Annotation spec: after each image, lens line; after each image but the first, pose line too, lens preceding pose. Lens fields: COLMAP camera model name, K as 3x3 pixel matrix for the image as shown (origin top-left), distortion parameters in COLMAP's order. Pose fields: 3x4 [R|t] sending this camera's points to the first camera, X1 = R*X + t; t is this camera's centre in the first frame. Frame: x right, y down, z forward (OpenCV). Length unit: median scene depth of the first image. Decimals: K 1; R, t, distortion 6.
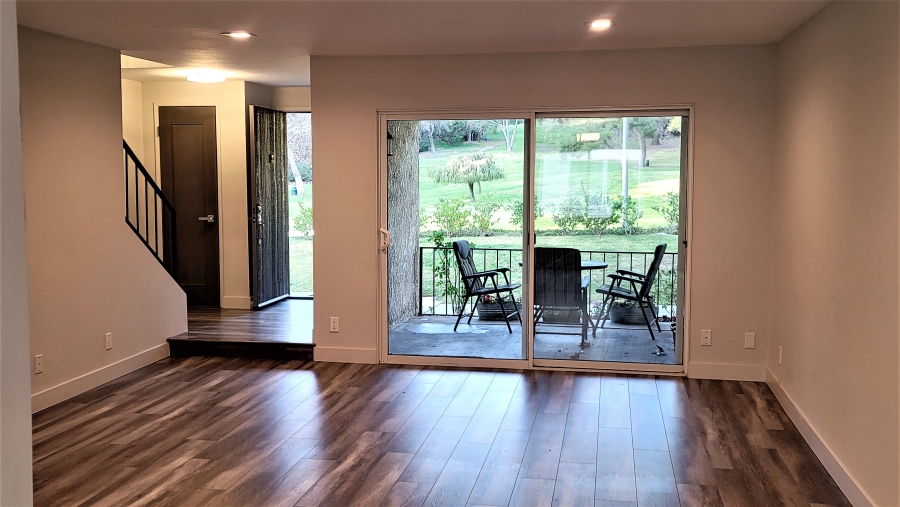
lens RADIAL K [[897.2, 0, 445.5], [0, 897.2, 251.8], [0, 0, 1]] dist [0.055228, 0.000000]
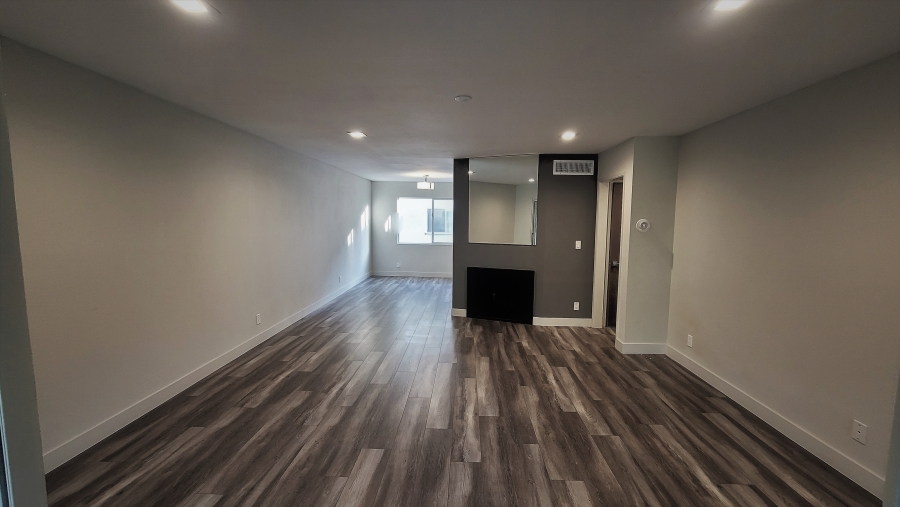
lens RADIAL K [[367.9, 0, 452.8], [0, 367.9, 252.9], [0, 0, 1]] dist [-0.004321, 0.000973]
pose [[-0.988734, 0.001644, -0.149674, 0.005695], [-0.025705, 0.983219, 0.180609, -0.095936], [0.147459, 0.182421, -0.972100, 1.135064]]
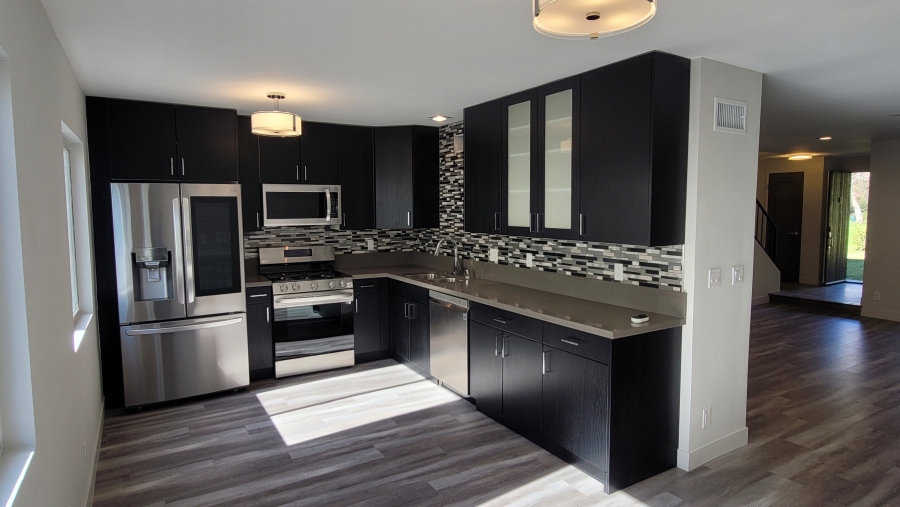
lens RADIAL K [[513.5, 0, 453.4], [0, 513.5, 251.4], [0, 0, 1]] dist [-0.006951, 0.001596]
pose [[0.675365, 0.059393, -0.735088, 0.048808], [-0.060089, 0.997869, 0.025418, 0.020408], [0.735032, 0.027004, 0.677495, -0.299081]]
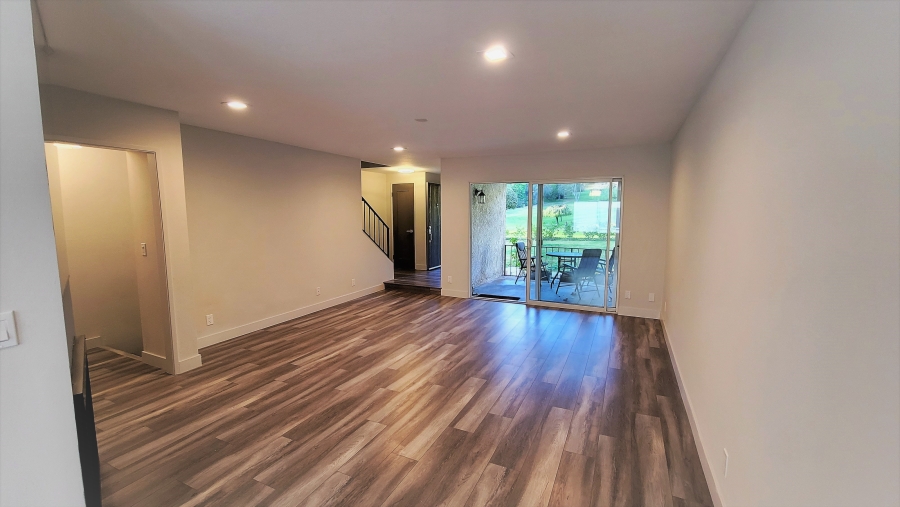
lens RADIAL K [[367.9, 0, 454.8], [0, 367.9, 251.9], [0, 0, 1]] dist [-0.004321, 0.000973]
pose [[0.968183, 0.025444, -0.248948, 0.124775], [-0.021028, 0.999571, 0.020383, -0.006479], [0.249360, -0.014500, 0.968302, 0.138009]]
